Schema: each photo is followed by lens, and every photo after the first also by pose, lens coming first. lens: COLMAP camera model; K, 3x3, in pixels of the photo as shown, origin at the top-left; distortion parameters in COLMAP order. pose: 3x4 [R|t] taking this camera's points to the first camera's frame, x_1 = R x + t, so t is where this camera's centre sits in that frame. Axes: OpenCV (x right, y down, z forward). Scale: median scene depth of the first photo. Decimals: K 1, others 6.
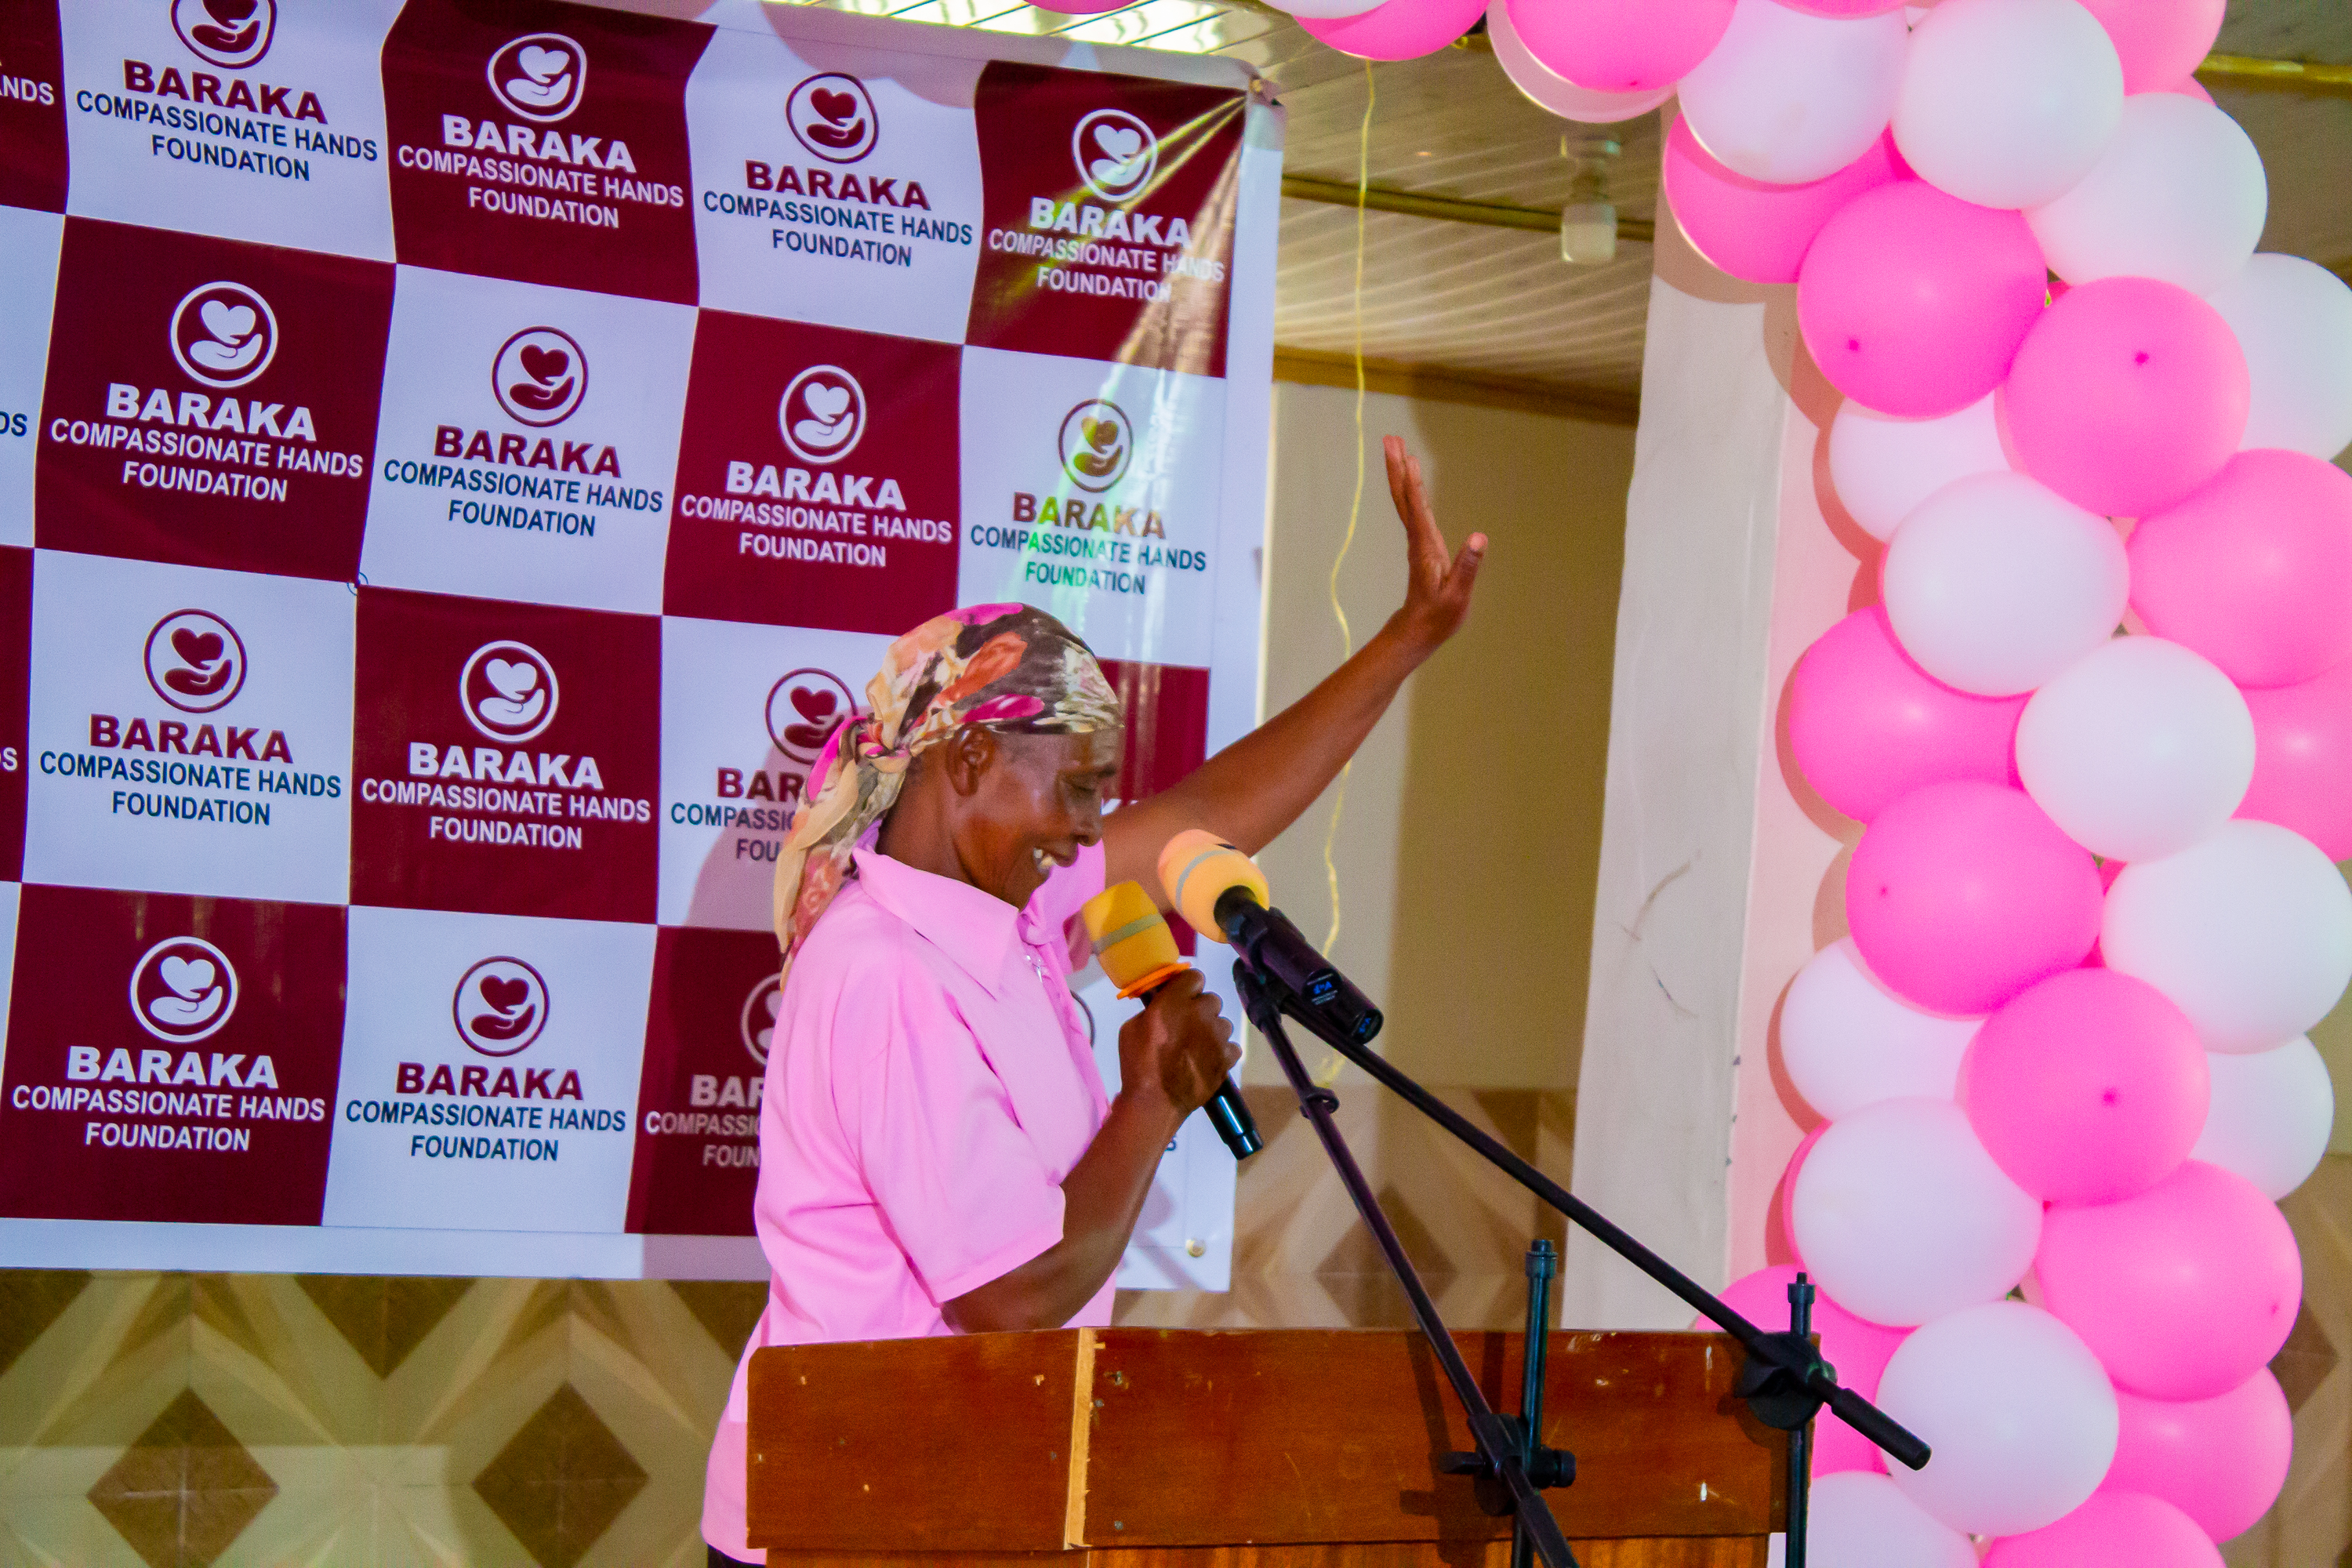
lens RADIAL K [[5618.4, 0, 1192.8], [0, 5618.4, 837.2], [0, 0, 1]] dist [0.072499, 0.000000]
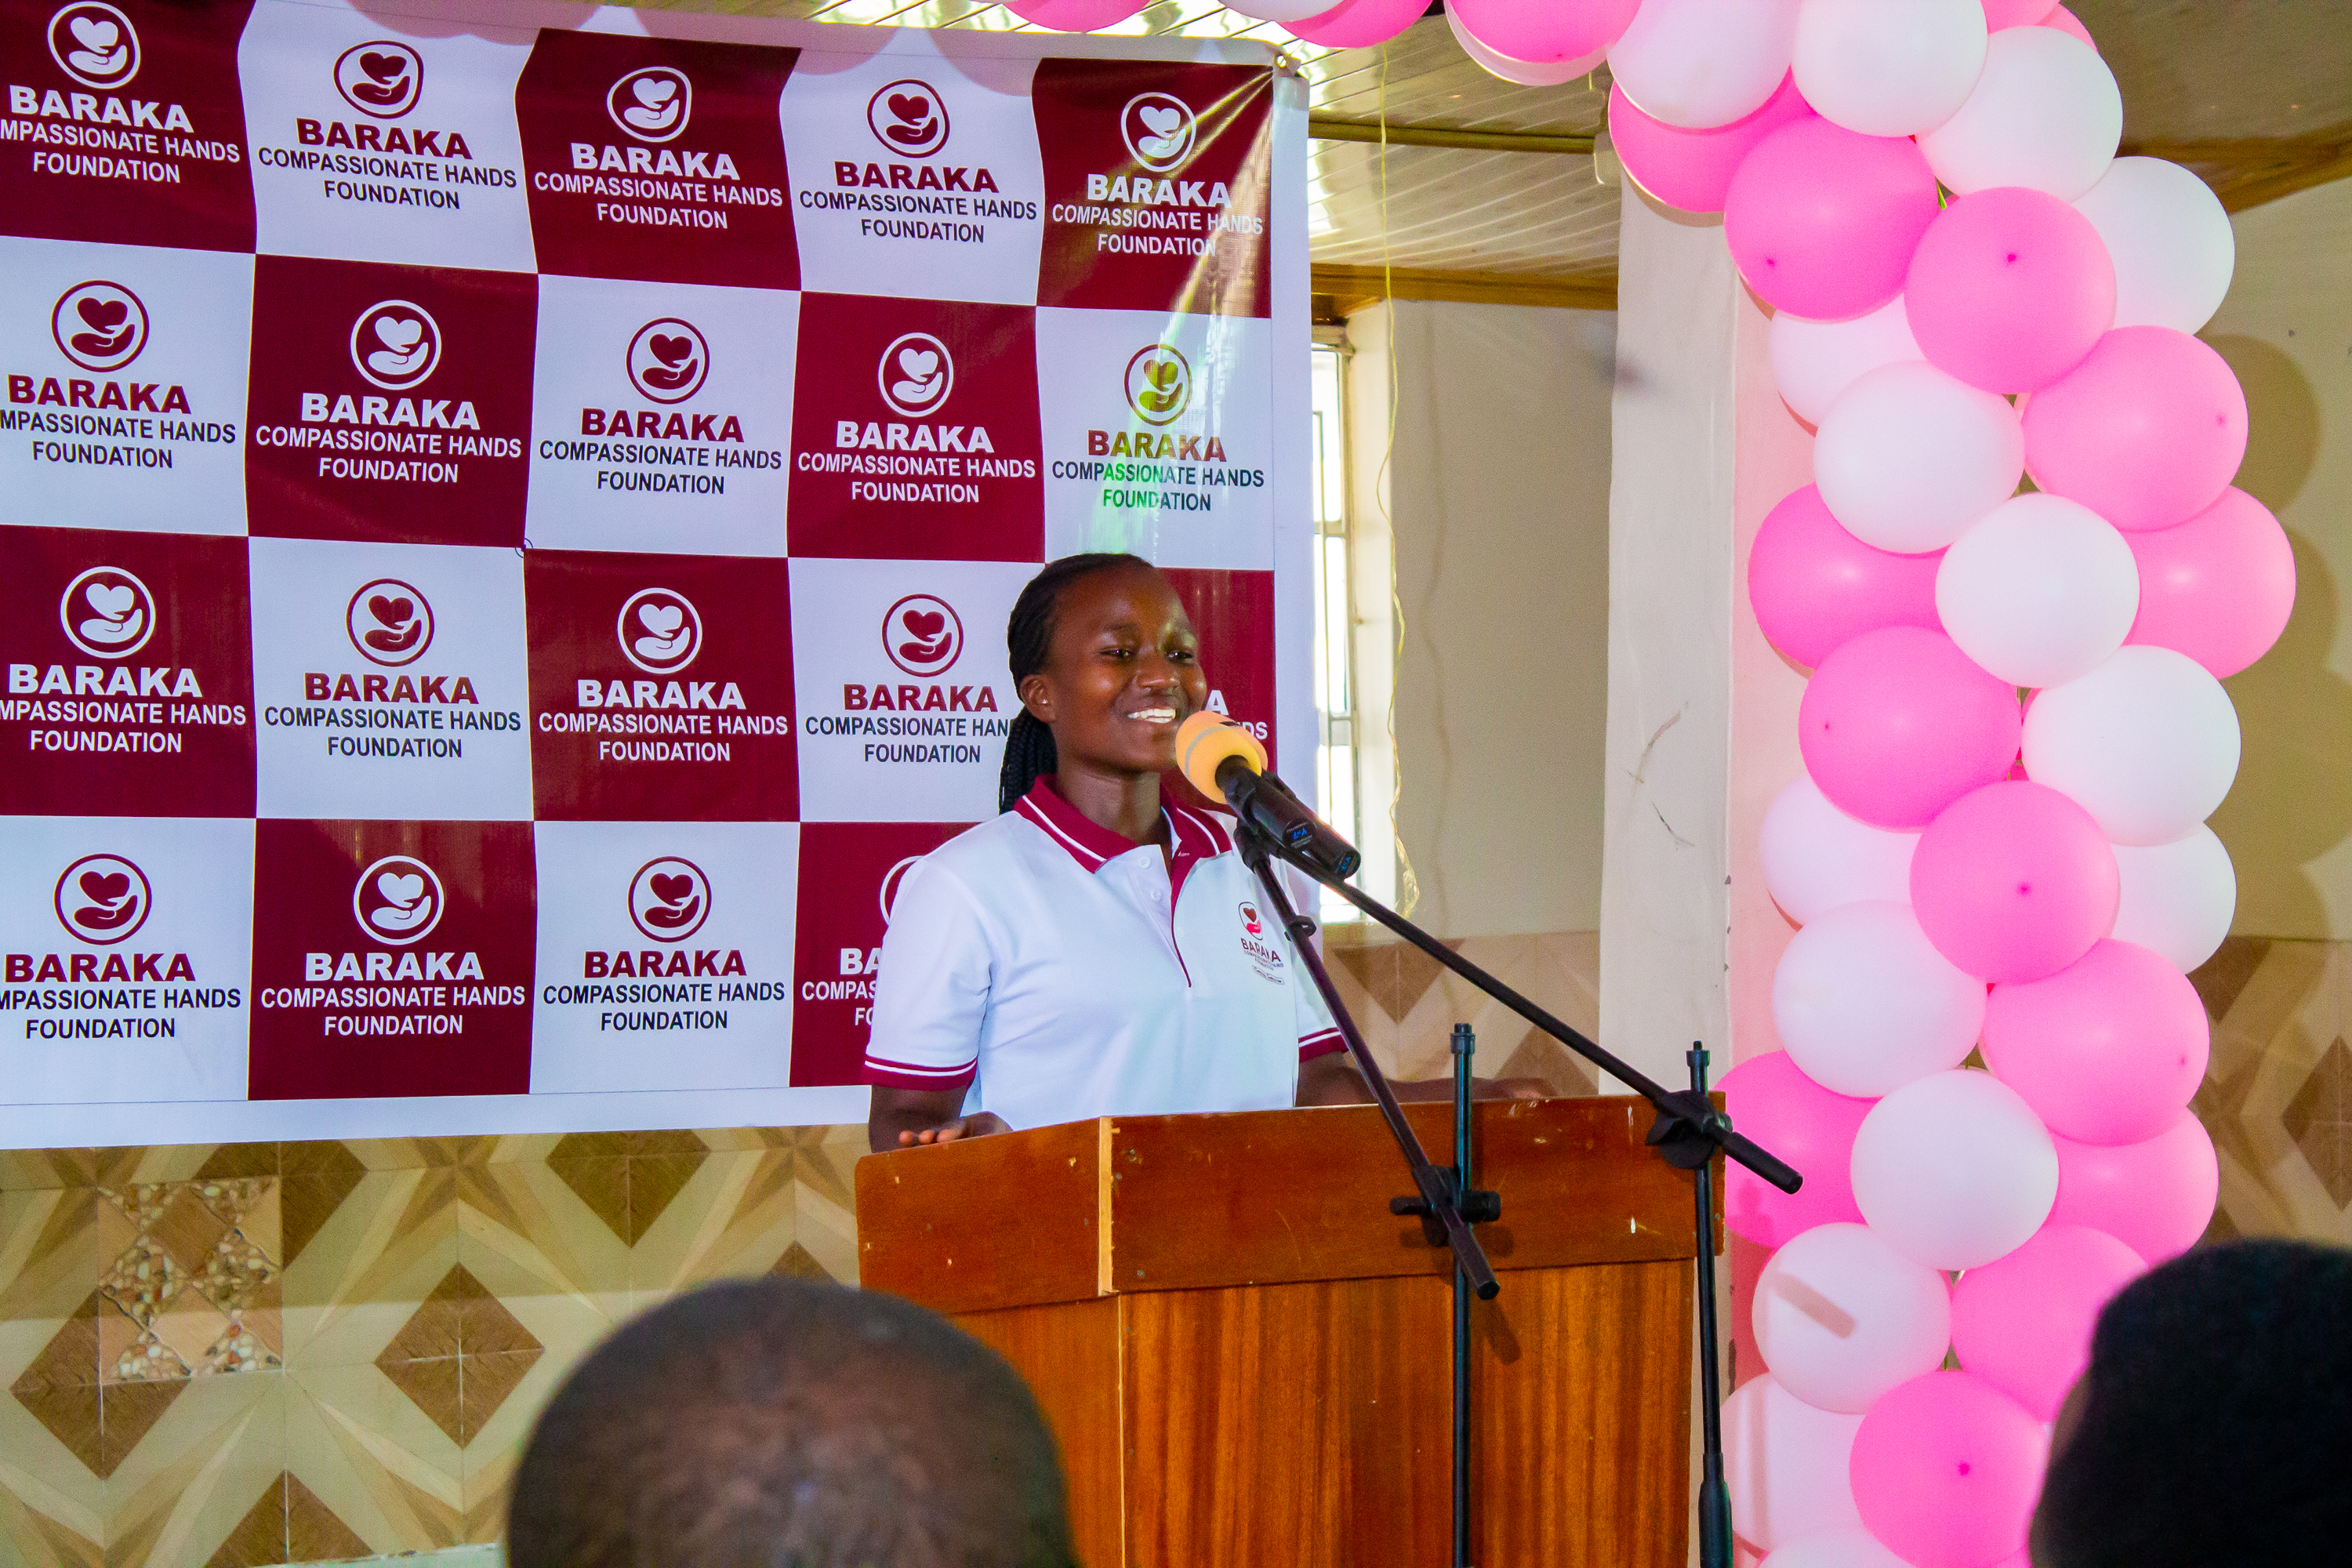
lens RADIAL K [[5618.4, 0, 1217.3], [0, 5618.4, 848.8], [0, 0, 1]] dist [0.072499, 0.000000]
pose [[0.996809, -0.062494, -0.049670, 0.050998], [0.063556, 0.997776, 0.020097, 0.003322], [0.048304, -0.023190, 0.998563, -0.170083]]
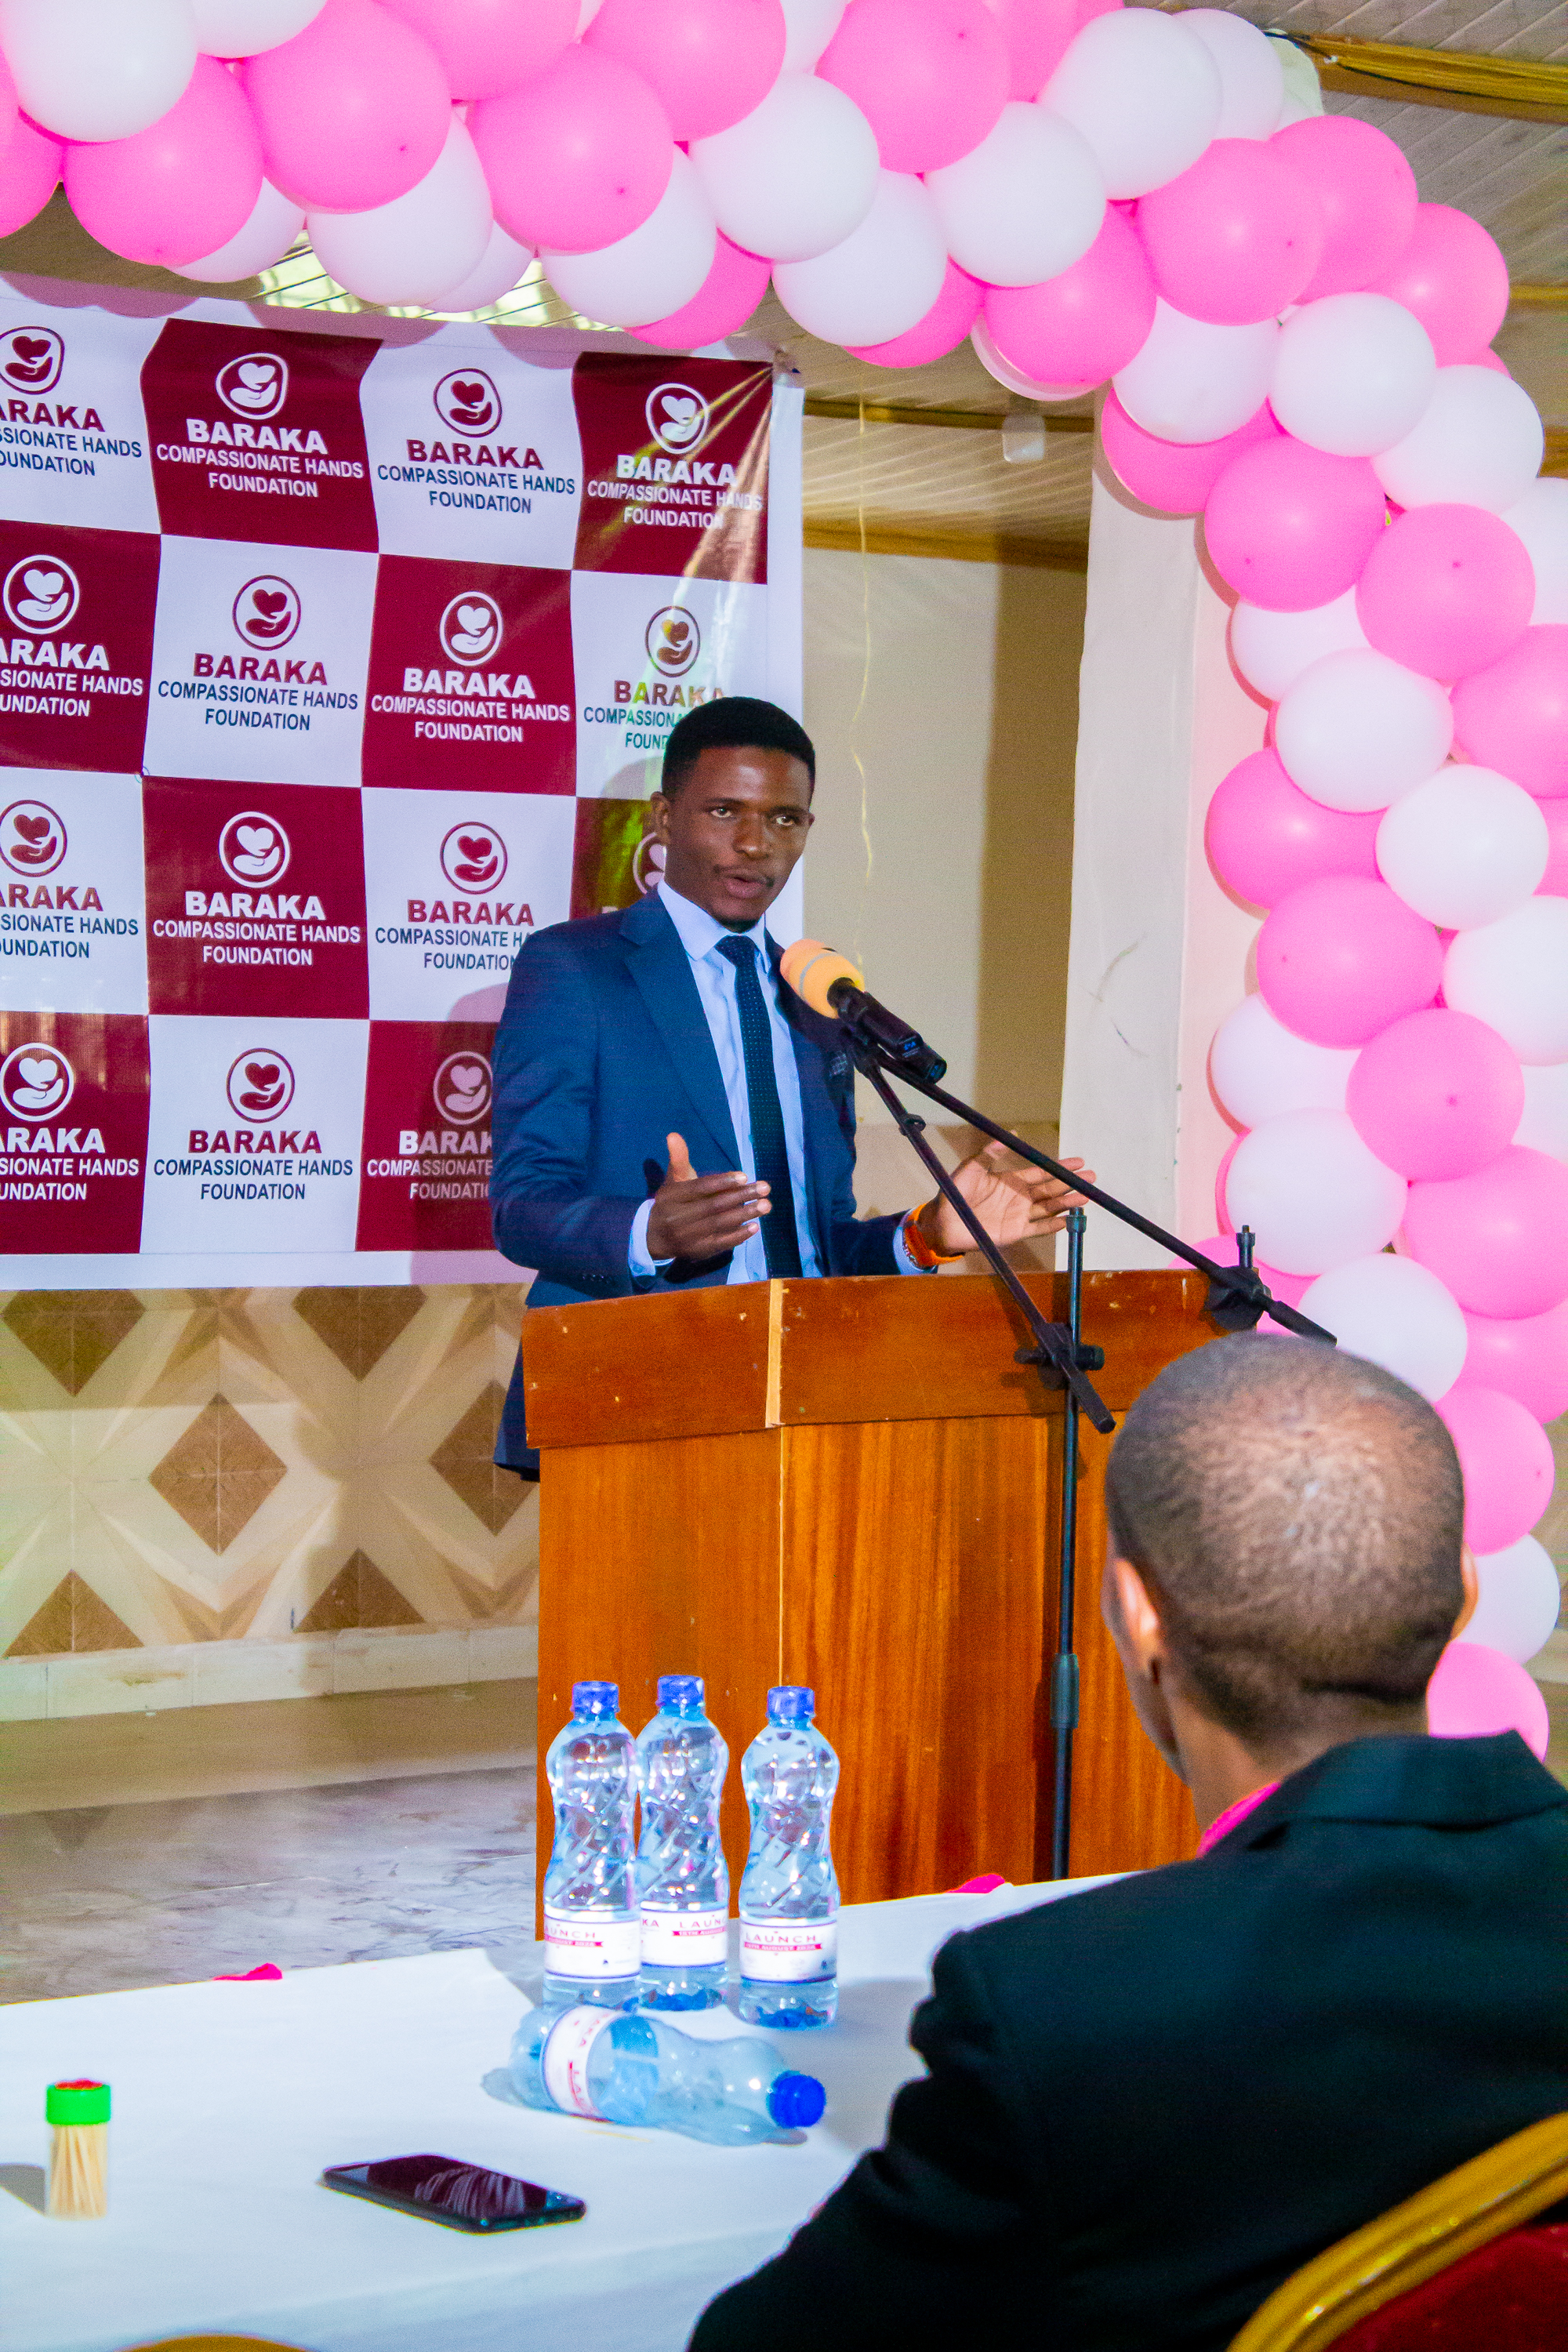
lens RADIAL K [[5618.4, 0, 796.9], [0, 5618.4, 1172.8], [0, 0, 1]] dist [0.072499, 0.000000]
pose [[0.998247, -0.042597, 0.041097, -0.052391], [0.040531, 0.997933, 0.049874, -0.011031], [-0.043136, -0.048121, 0.997910, -0.351331]]
